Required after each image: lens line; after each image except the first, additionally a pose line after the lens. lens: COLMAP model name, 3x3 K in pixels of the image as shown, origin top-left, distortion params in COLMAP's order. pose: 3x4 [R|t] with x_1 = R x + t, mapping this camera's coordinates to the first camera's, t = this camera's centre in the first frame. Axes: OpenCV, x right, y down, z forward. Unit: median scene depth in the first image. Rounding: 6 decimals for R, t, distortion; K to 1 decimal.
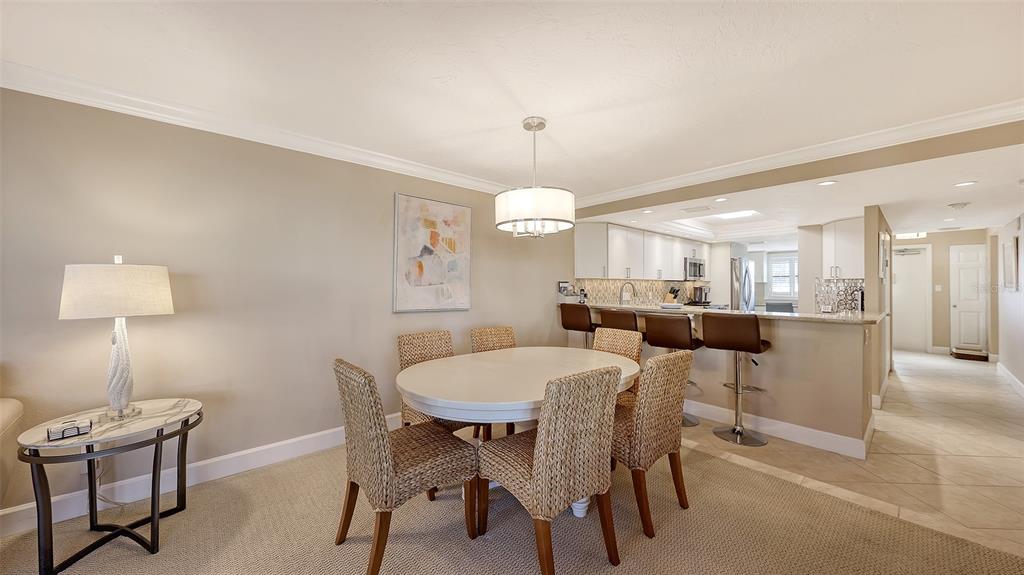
lens RADIAL K [[352.9, 0, 511.5], [0, 352.9, 284.6], [0, 0, 1]] dist [0.000027, -0.000089]
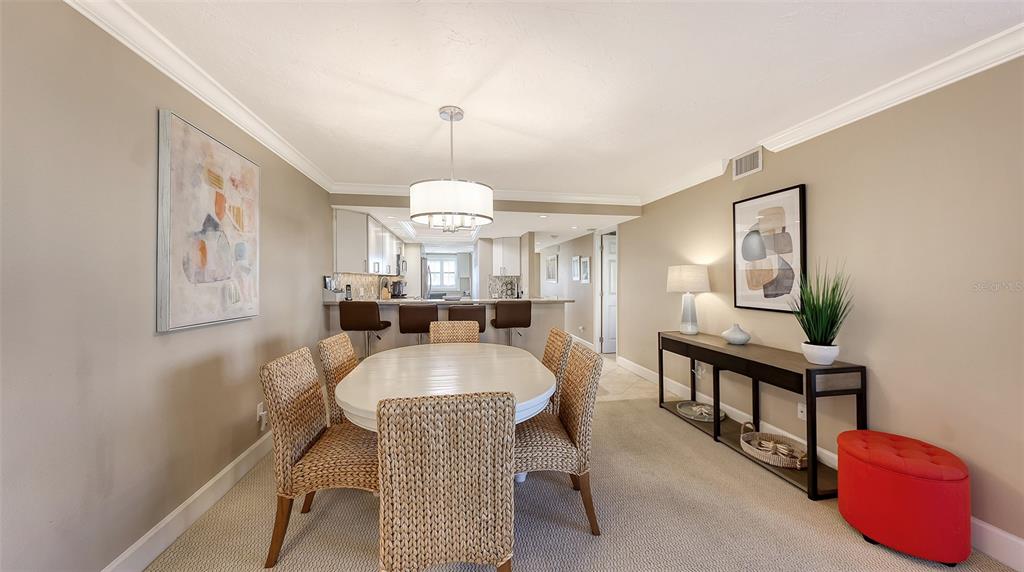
lens RADIAL K [[344.6, 0, 509.5], [0, 344.6, 279.5], [0, 0, 1]] dist [-0.000780, -0.000081]
pose [[0.532014, -0.000067, 0.846736, -0.313951], [-0.003687, 0.999990, 0.002396, -0.002983], [-0.846728, -0.004396, 0.532008, 0.177304]]
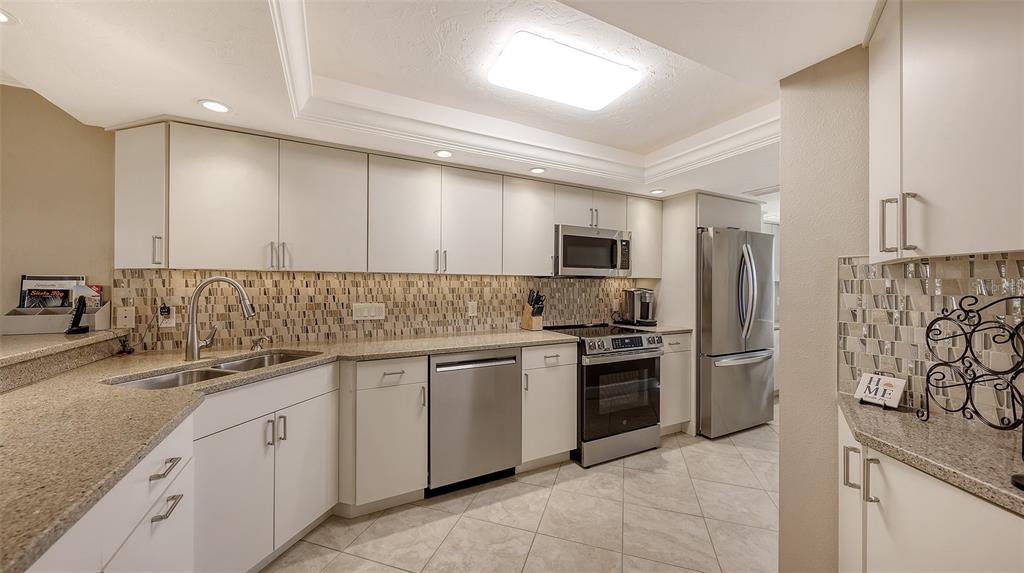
lens RADIAL K [[352.9, 0, 511.5], [0, 352.9, 283.6], [0, 0, 1]] dist [0.000027, -0.000089]
pose [[0.969154, 0.000699, -0.246454, 0.720266], [-0.001713, 0.999991, -0.003902, -0.000037], [0.246449, 0.004204, 0.969147, 0.720874]]
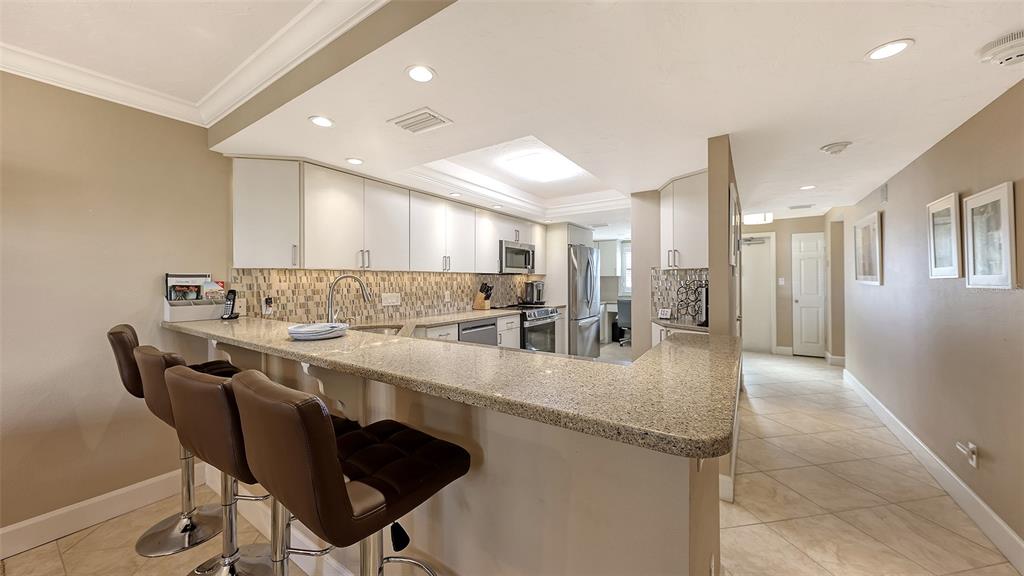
lens RADIAL K [[356.4, 0, 505.3], [0, 356.4, 280.0], [0, 0, 1]] dist [-0.000014, -0.000019]
pose [[0.969371, -0.007262, 0.245495, 0.431434], [0.007234, 0.999973, 0.001017, 0.001354], [-0.245495, 0.000790, 0.969397, 0.415272]]
